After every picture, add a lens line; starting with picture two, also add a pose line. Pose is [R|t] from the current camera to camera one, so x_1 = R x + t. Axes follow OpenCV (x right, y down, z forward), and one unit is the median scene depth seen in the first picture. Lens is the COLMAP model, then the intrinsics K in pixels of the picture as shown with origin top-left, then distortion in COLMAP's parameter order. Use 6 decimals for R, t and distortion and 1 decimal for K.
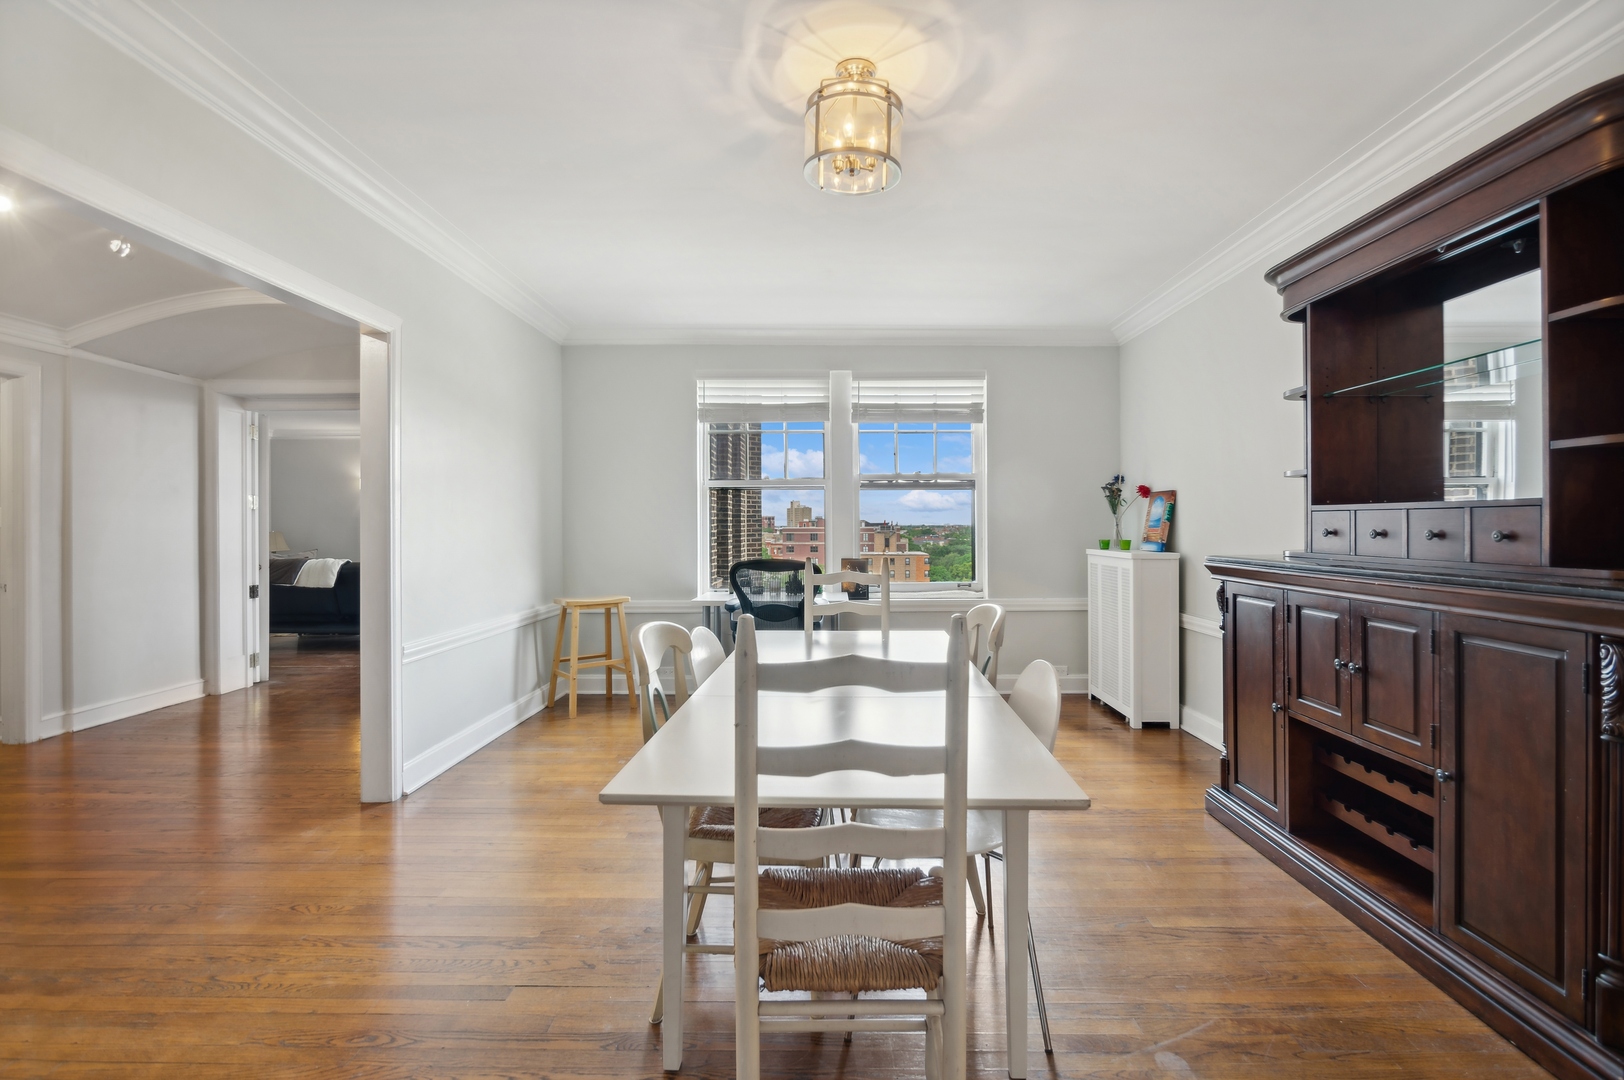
lens RADIAL K [[726.1, 0, 806.3], [0, 726.1, 529.6], [0, 0, 1]] dist [-0.008508, 0.000231]
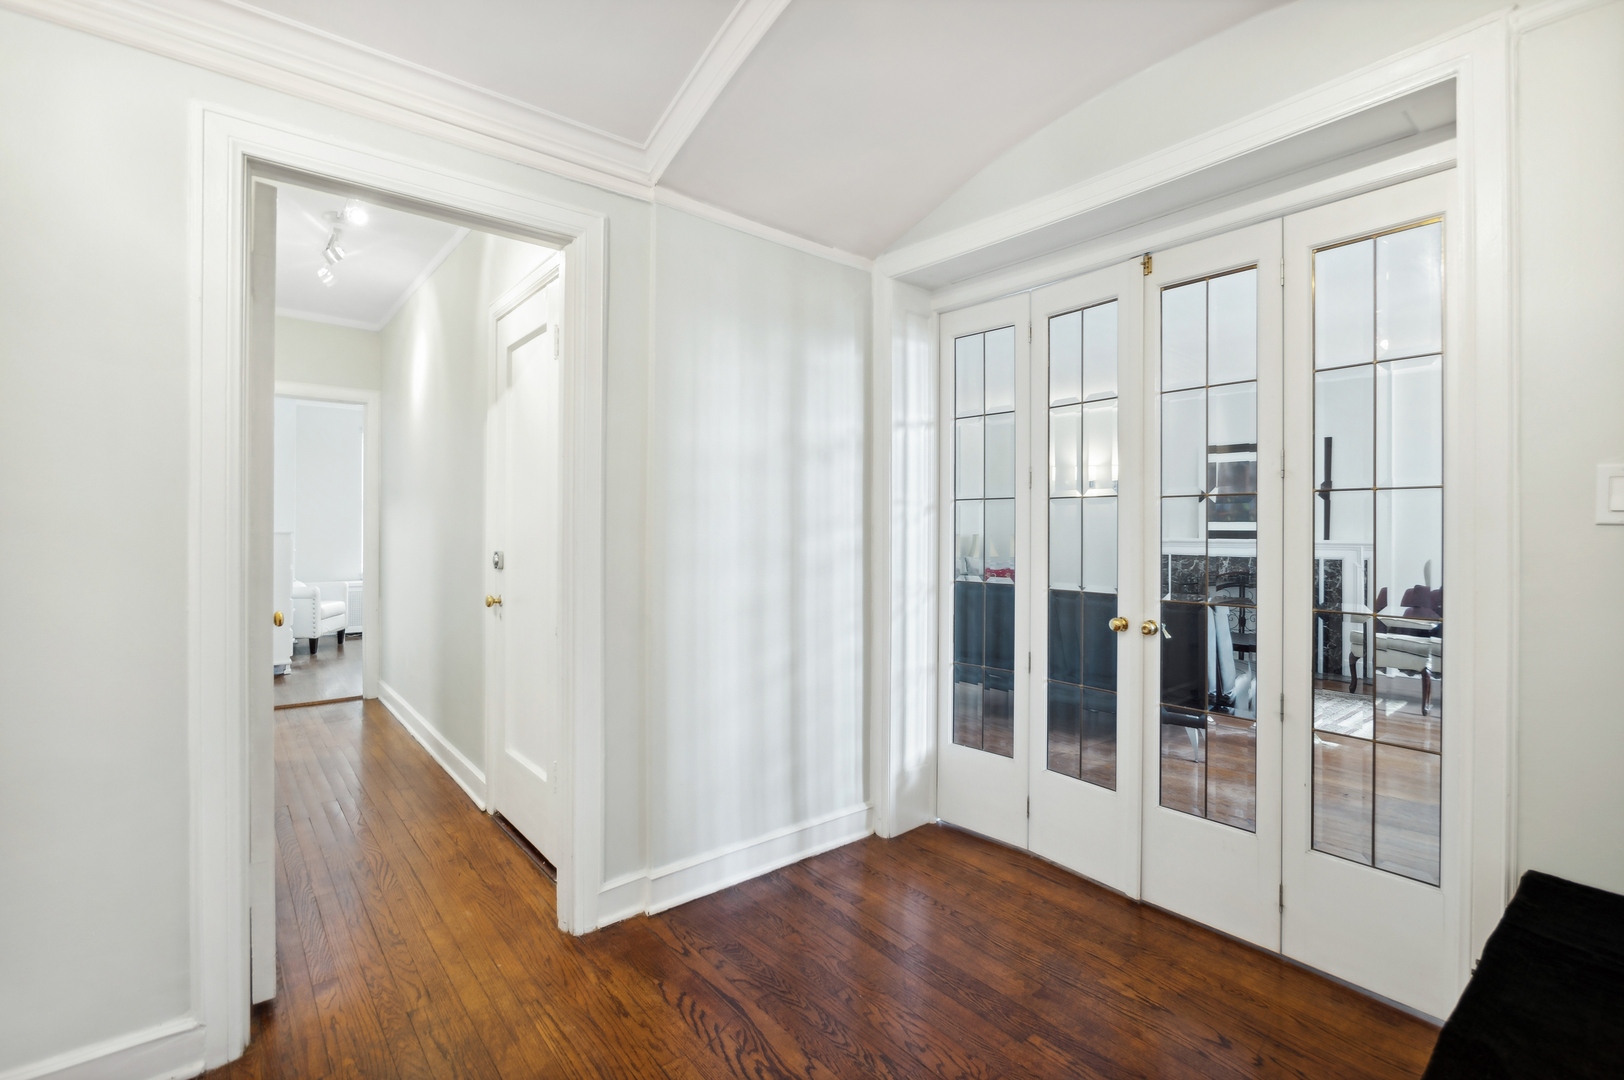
lens RADIAL K [[726.1, 0, 806.3], [0, 726.1, 529.6], [0, 0, 1]] dist [-0.008508, 0.000231]
pose [[0.656441, 0.003676, -0.754368, -4.647280], [-0.004738, 0.999988, 0.000750, 0.006055], [0.754362, 0.003081, 0.656451, 6.208451]]
